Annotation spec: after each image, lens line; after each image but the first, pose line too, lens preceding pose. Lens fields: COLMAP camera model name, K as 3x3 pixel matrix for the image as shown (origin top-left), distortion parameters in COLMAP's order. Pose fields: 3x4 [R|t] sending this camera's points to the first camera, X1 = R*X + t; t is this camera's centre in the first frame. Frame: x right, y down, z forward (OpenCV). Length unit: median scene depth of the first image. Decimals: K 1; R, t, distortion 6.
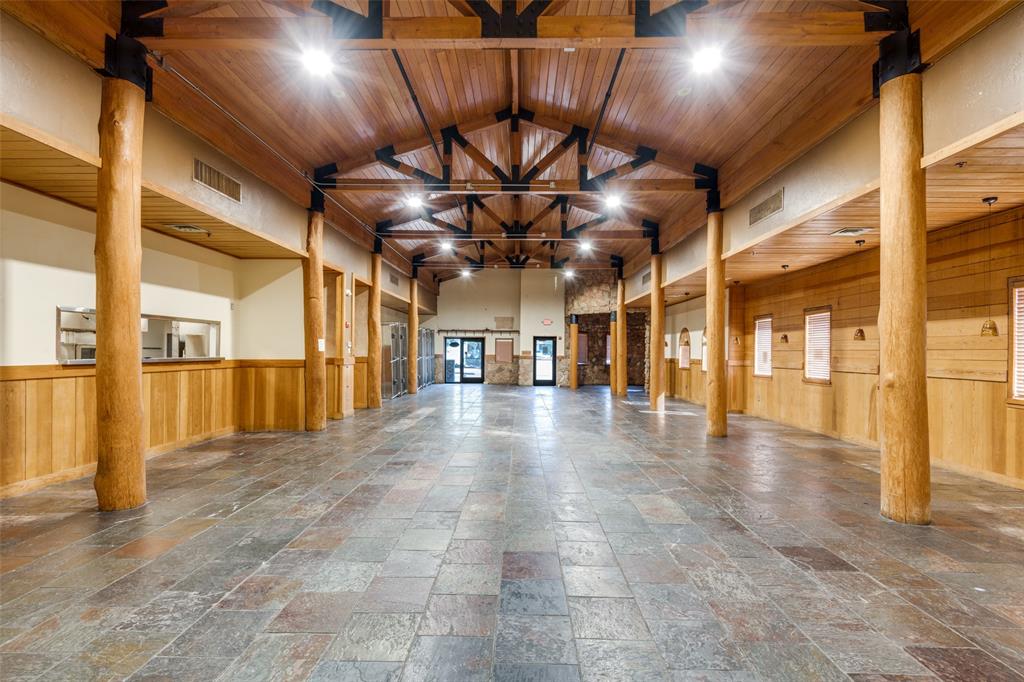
lens RADIAL K [[470.5, 0, 510.2], [0, 470.5, 349.8], [0, 0, 1]] dist [-0.000318, -0.000666]
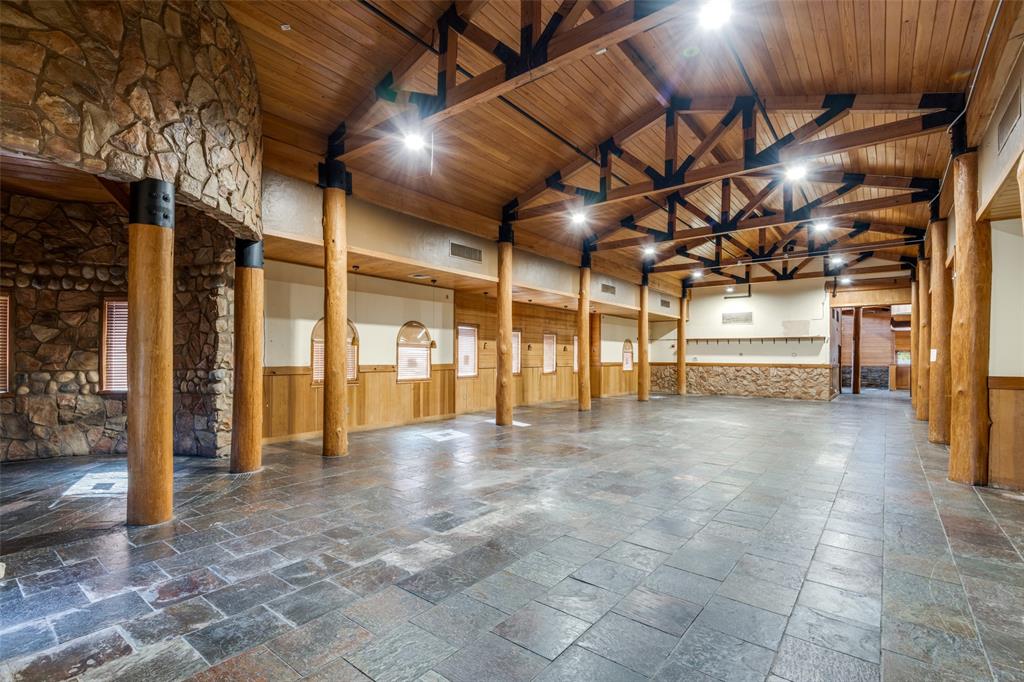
lens RADIAL K [[470.5, 0, 515.2], [0, 470.5, 342.9], [0, 0, 1]] dist [-0.000318, -0.000666]
pose [[0.803339, -0.028786, -0.594826, 0.314491], [0.011079, 0.999381, -0.033400, 0.004505], [0.595419, 0.020242, 0.803160, 0.058179]]
